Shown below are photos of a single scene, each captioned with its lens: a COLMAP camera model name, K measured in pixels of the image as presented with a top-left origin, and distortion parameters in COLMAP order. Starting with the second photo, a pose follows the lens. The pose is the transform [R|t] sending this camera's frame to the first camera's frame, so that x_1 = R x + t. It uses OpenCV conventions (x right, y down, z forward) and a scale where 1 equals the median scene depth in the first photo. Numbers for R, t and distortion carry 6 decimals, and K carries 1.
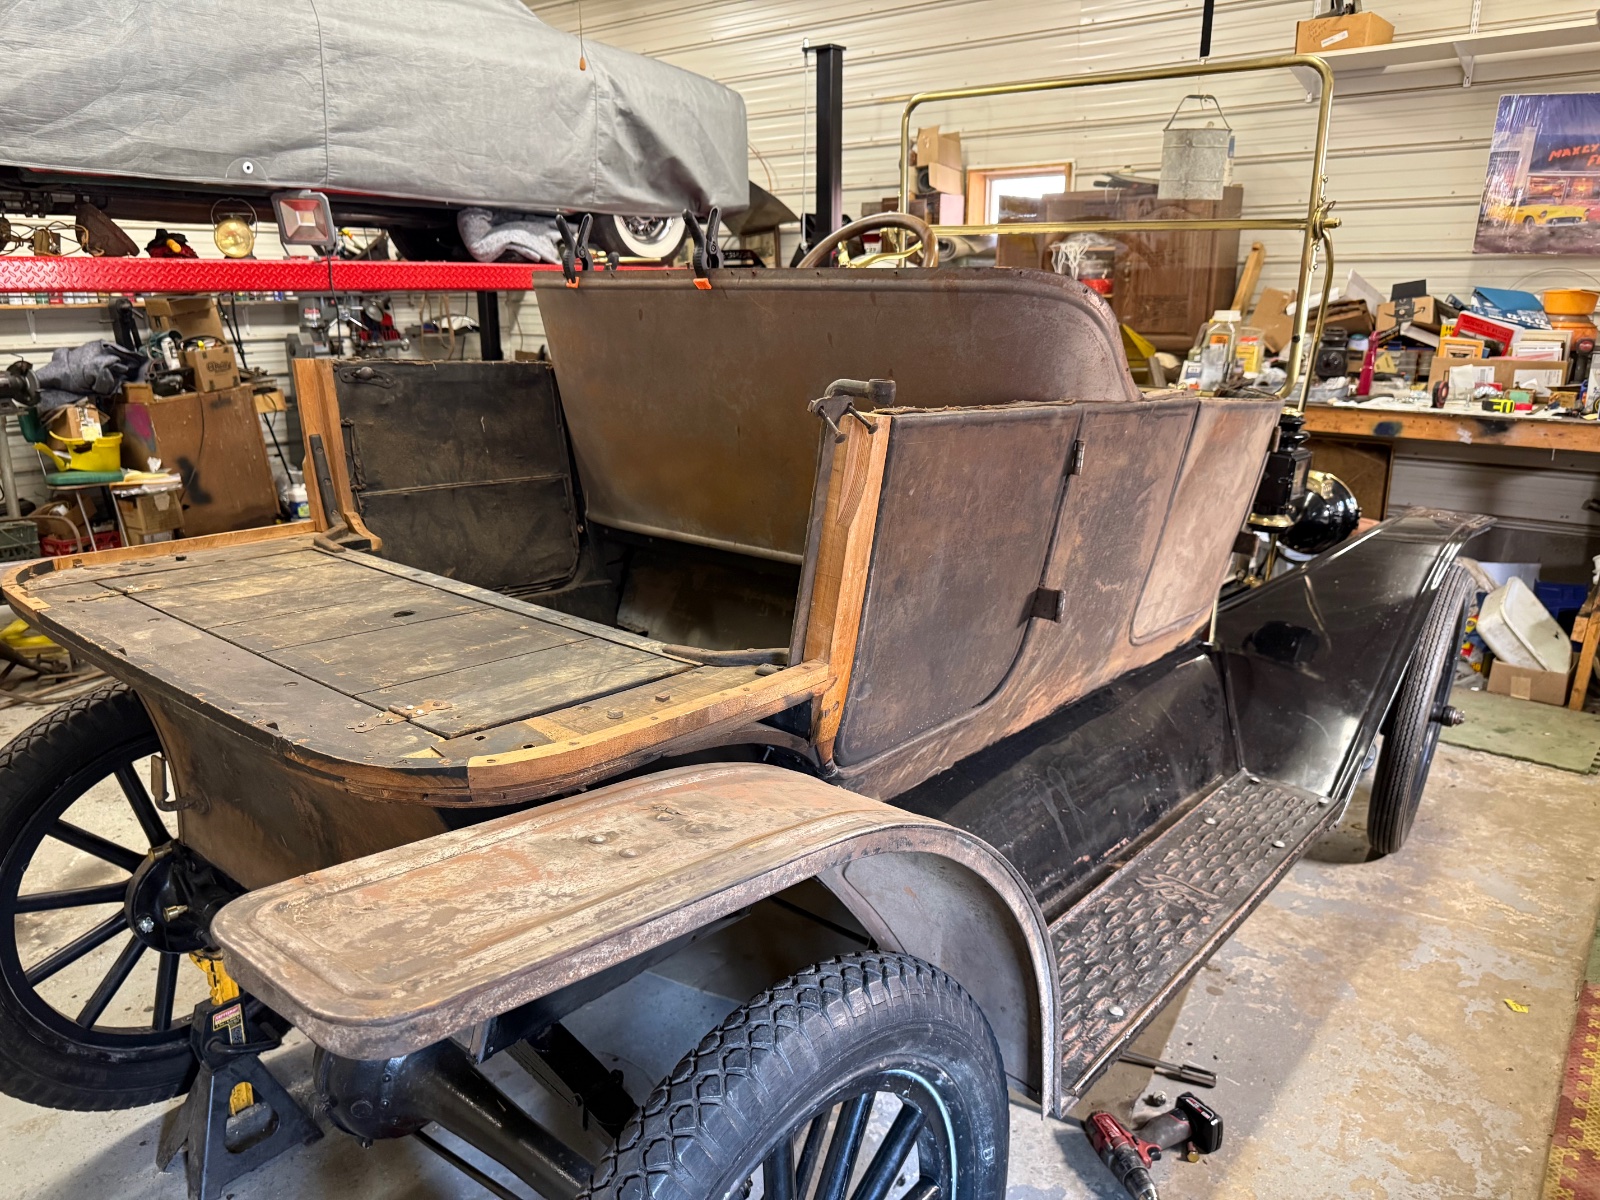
lens RADIAL K [[1139.2, 0, 802.2], [0, 1139.2, 609.5], [0, 0, 1]] dist [0.017222, -0.032862]
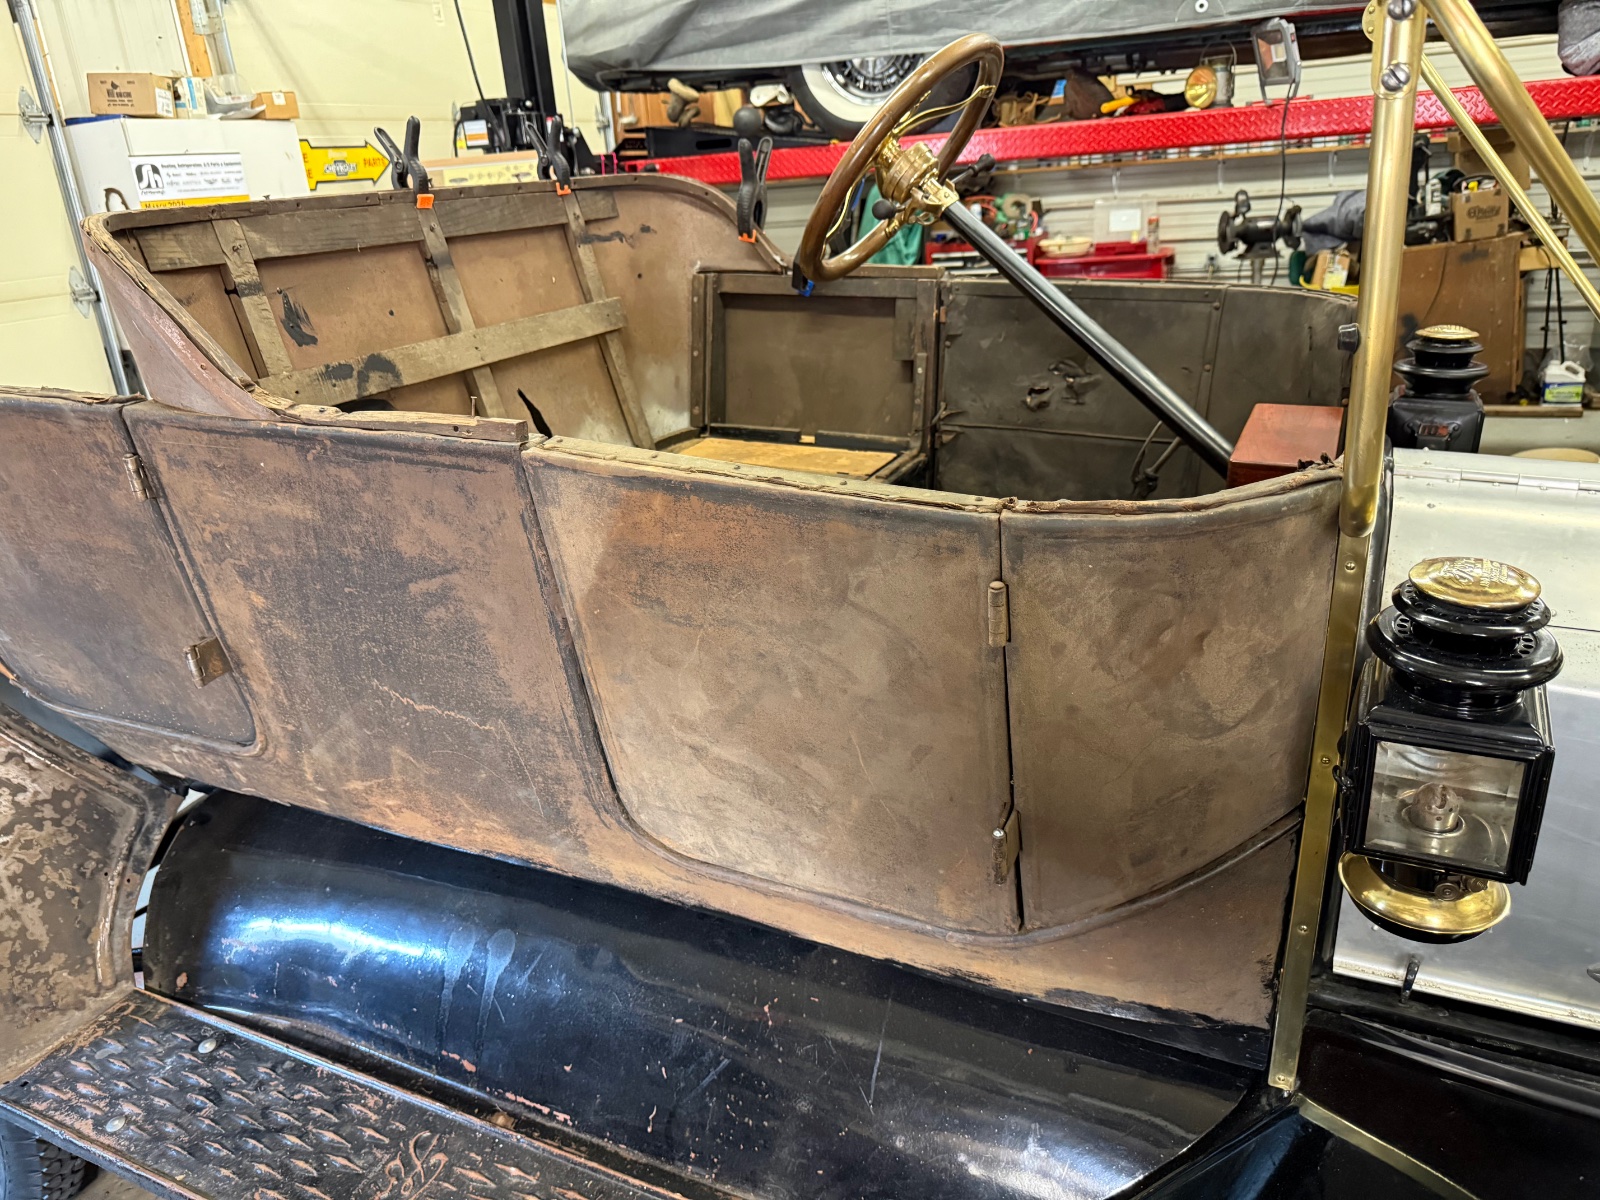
lens RADIAL K [[1139.2, 0, 805.4], [0, 1139.2, 607.3], [0, 0, 1]] dist [0.017222, -0.032862]
pose [[0.244846, 0.330431, -0.911519, 0.263593], [-0.190261, 0.938230, 0.289007, -0.088246], [0.950711, 0.102664, 0.292590, 0.303653]]
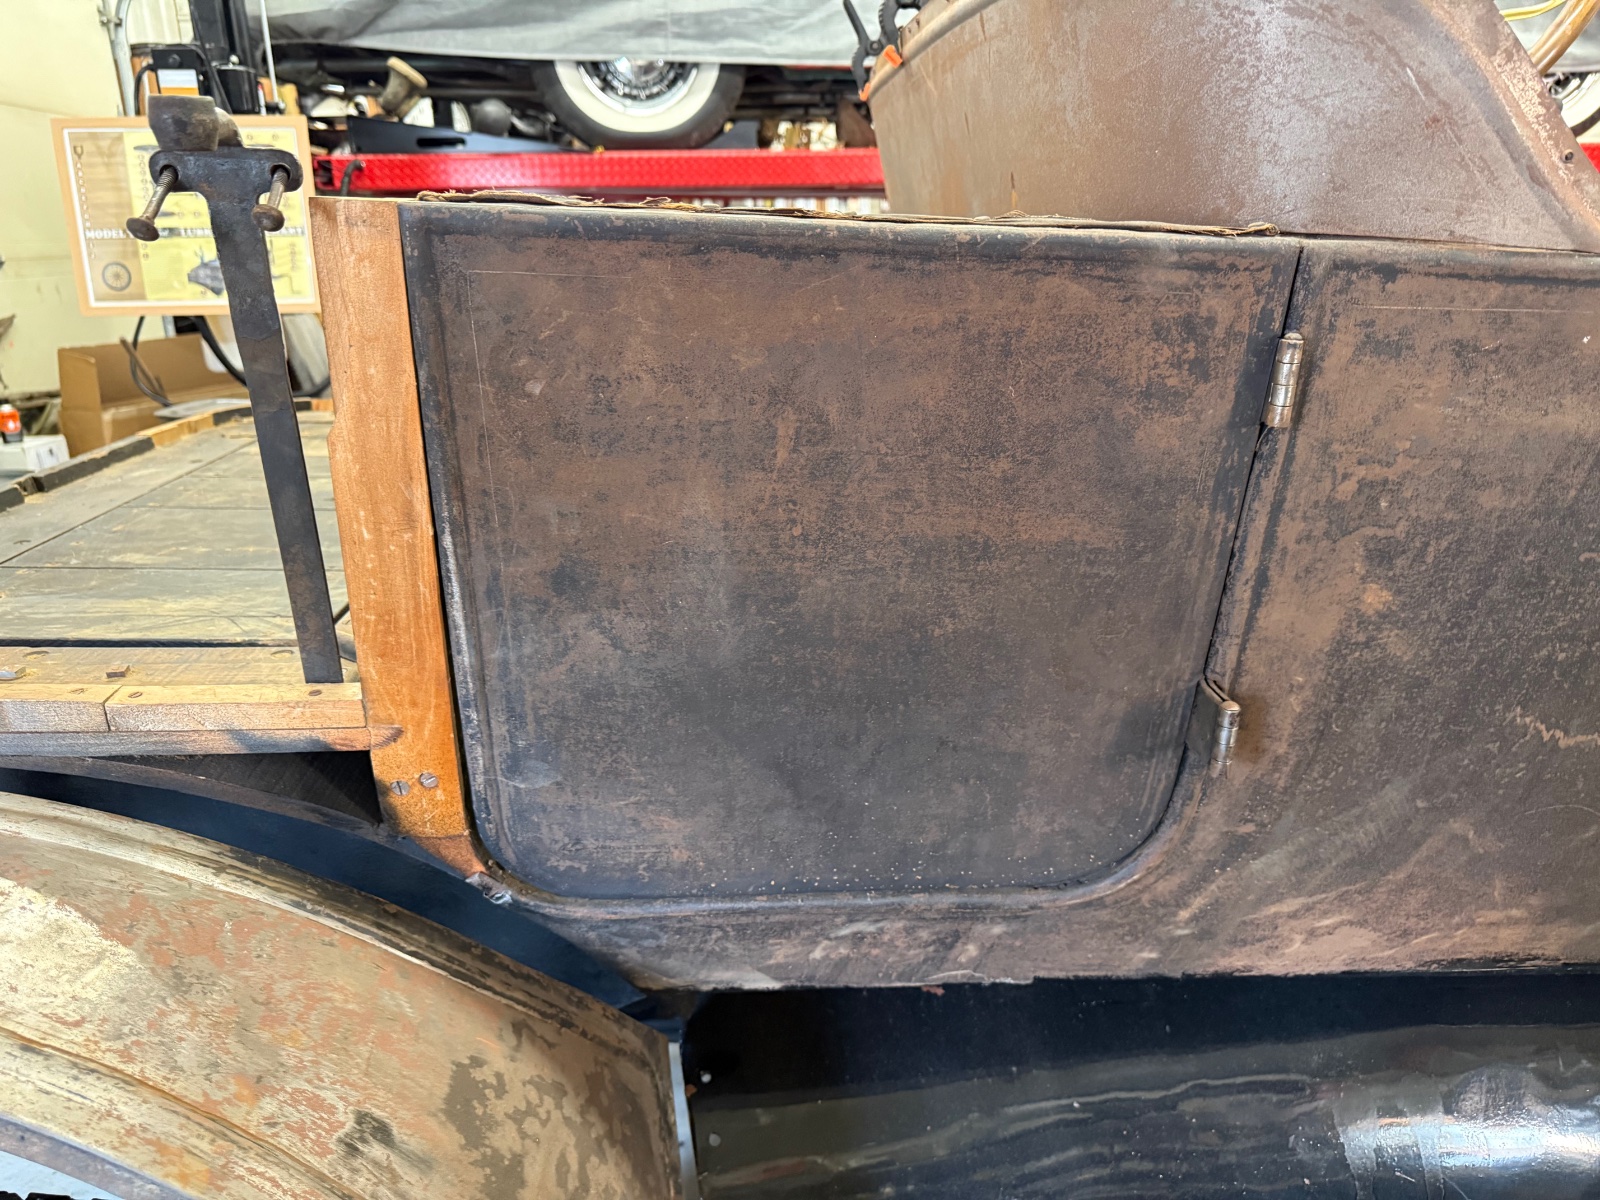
lens RADIAL K [[1139.2, 0, 802.5], [0, 1139.2, 605.6], [0, 0, 1]] dist [0.017222, -0.032862]
pose [[0.681737, 0.220825, -0.697474, 0.105346], [-0.183299, 0.974507, 0.129373, -0.020016], [0.708262, 0.039648, 0.704835, 0.154751]]
